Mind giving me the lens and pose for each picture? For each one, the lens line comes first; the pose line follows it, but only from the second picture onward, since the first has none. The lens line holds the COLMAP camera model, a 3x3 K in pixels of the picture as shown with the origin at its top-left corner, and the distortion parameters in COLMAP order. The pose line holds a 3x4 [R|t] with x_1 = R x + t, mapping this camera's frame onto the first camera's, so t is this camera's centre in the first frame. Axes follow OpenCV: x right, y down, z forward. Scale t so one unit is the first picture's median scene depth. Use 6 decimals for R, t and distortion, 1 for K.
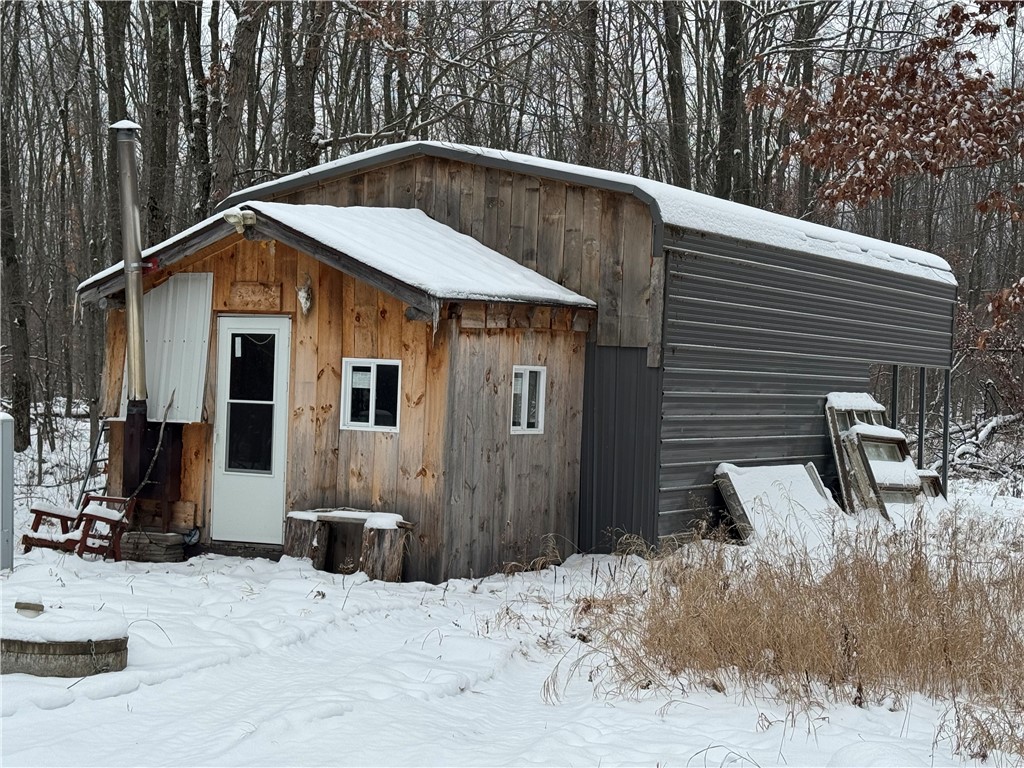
lens RADIAL K [[1757.6, 0, 512.0], [0, 1757.6, 384.0], [0, 0, 1]] dist [0.302820, 0.055544]
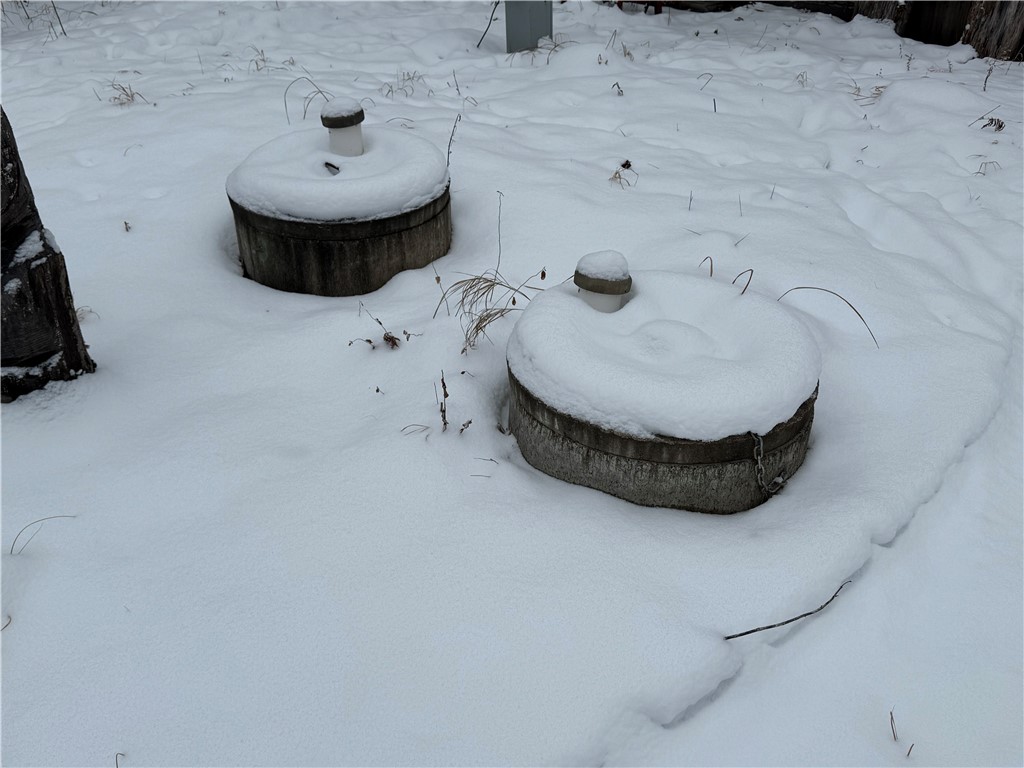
lens RADIAL K [[1002.0, 0, 512.0], [0, 1002.0, 384.0], [0, 0, 1]] dist [0.013499, -0.004198]
pose [[0.956706, 0.123040, -0.263771, -0.138957], [0.024037, 0.869758, 0.492893, 0.012014], [0.290062, -0.477894, 0.829145, 0.487597]]
